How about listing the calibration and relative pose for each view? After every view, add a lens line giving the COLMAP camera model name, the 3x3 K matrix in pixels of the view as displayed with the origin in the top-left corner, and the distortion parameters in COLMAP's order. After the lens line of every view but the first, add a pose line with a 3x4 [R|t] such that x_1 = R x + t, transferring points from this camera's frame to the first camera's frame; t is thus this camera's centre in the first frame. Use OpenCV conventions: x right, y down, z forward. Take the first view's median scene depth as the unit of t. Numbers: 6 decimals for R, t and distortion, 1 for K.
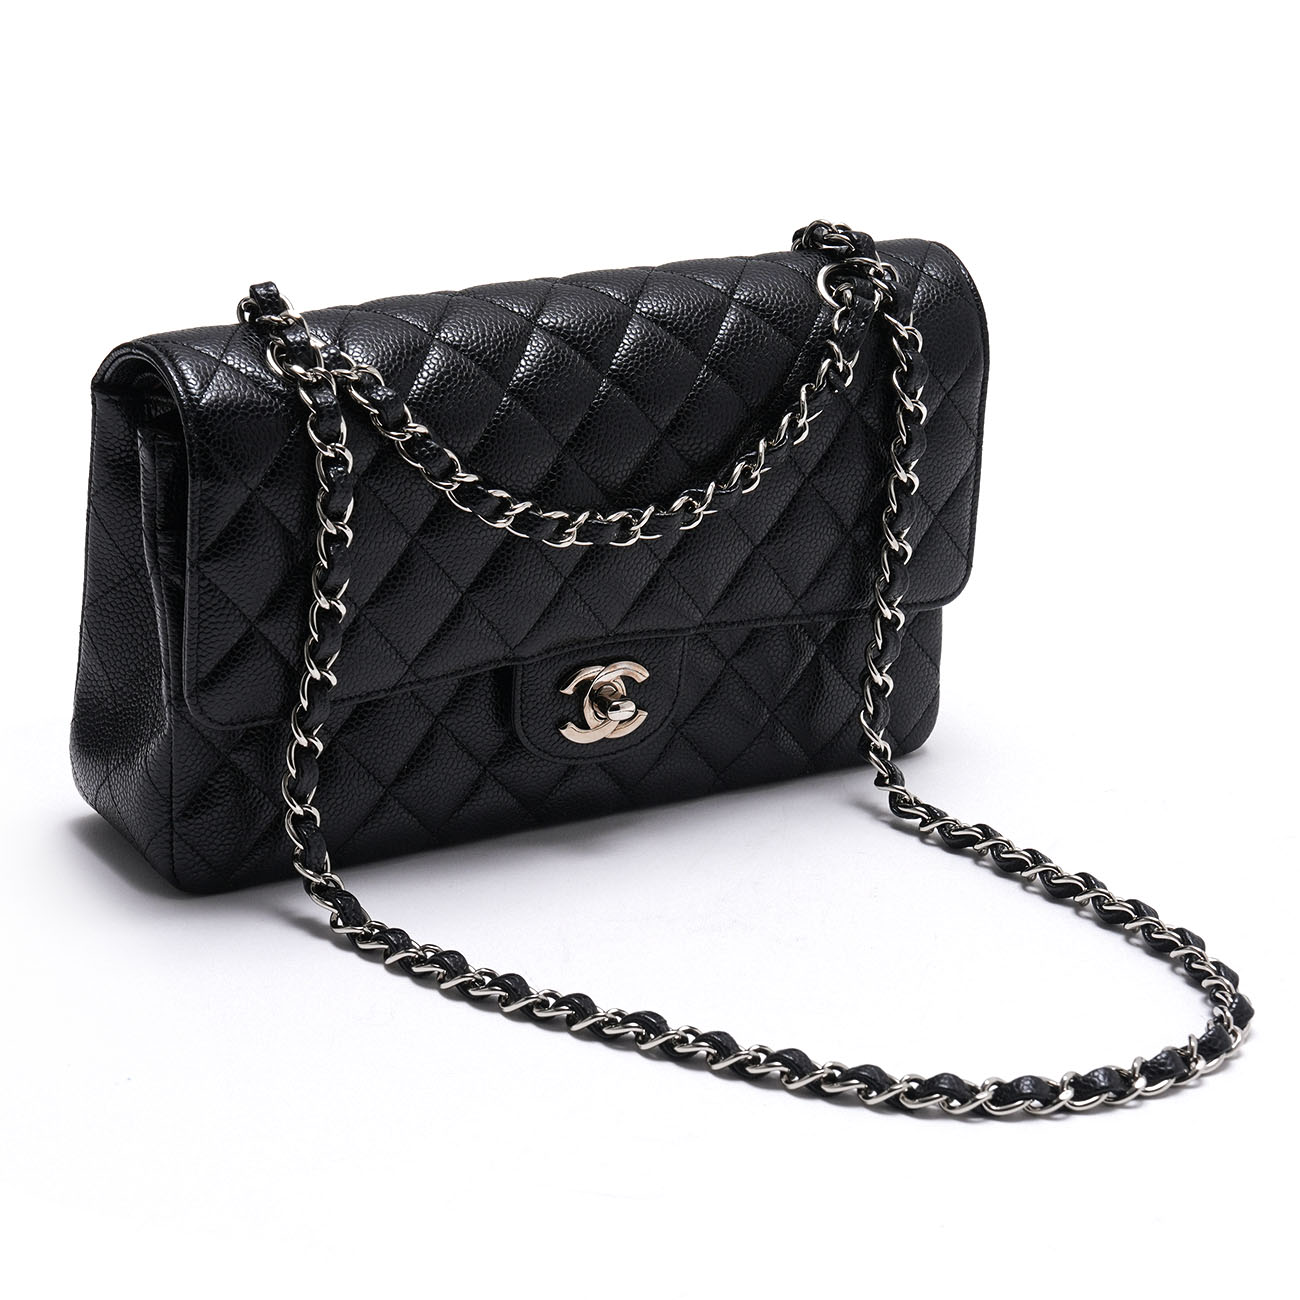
lens RADIAL K [[4066.7, 0, 648.8], [0, 4066.7, 649.5], [0, 0, 1]] dist [0.188290, 0.000000]
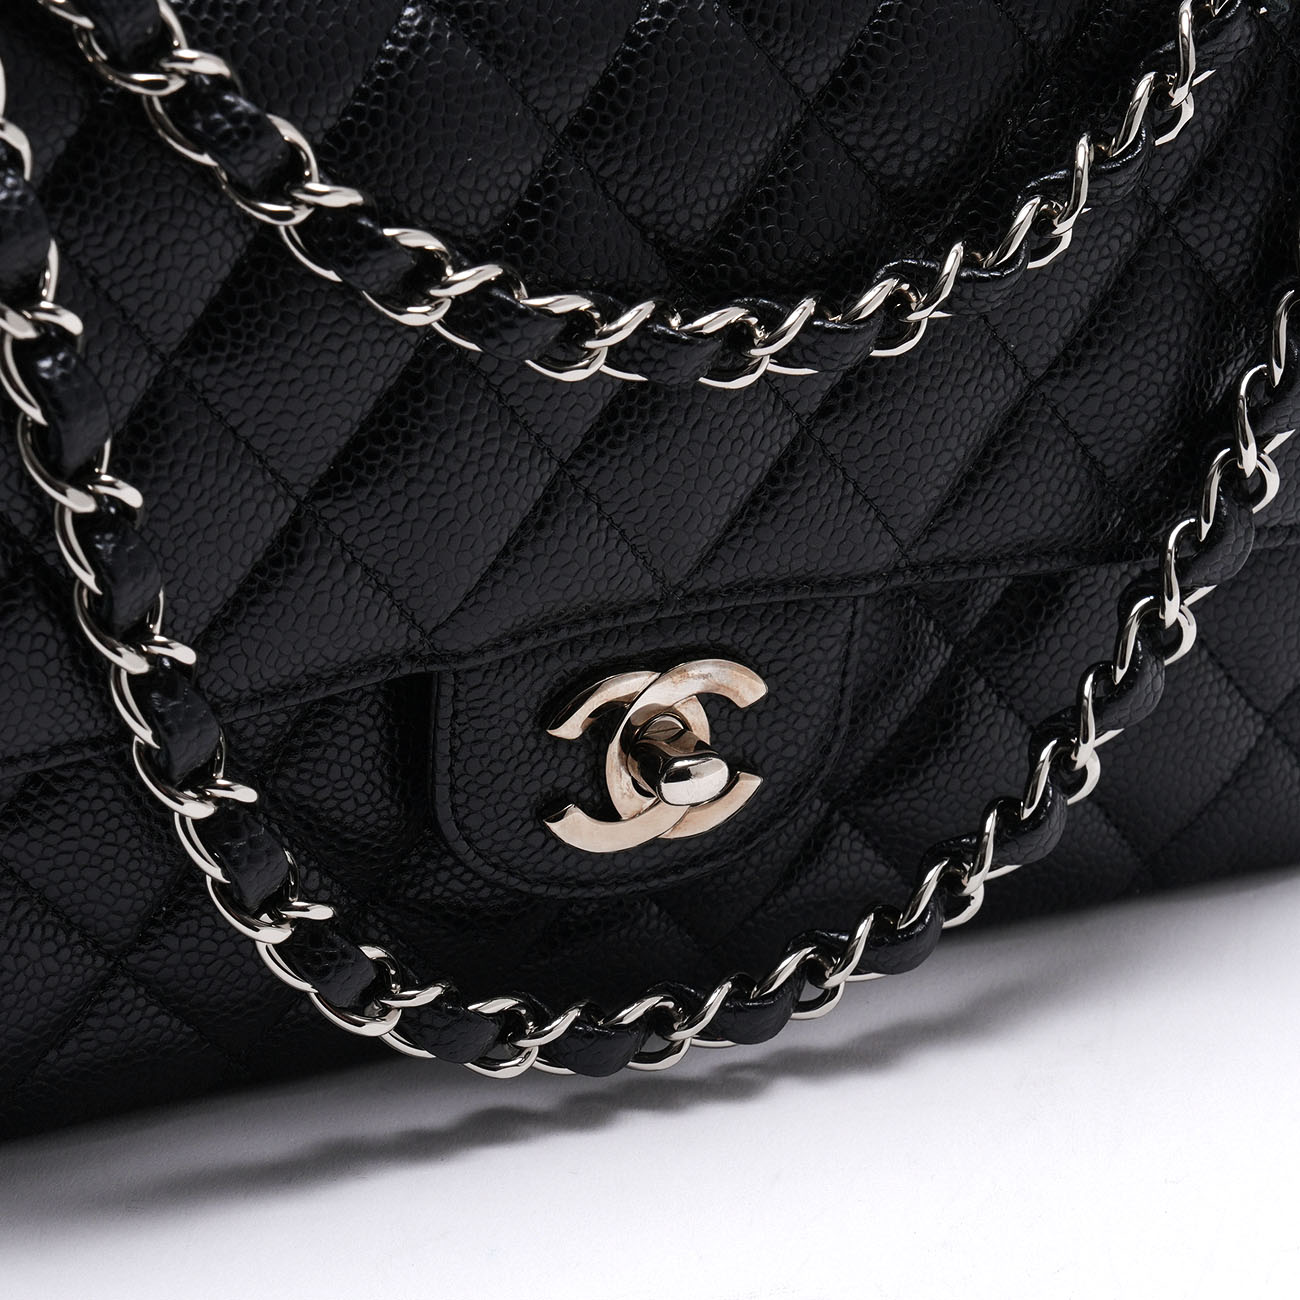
lens RADIAL K [[4066.7, 0, 656.1], [0, 4066.7, 648.8], [0, 0, 1]] dist [0.188290, 0.000000]
pose [[0.998082, 0.025691, -0.056324, 0.012190], [-0.020277, 0.995303, 0.094661, -0.037470], [0.058491, -0.093337, 0.993915, 0.592679]]
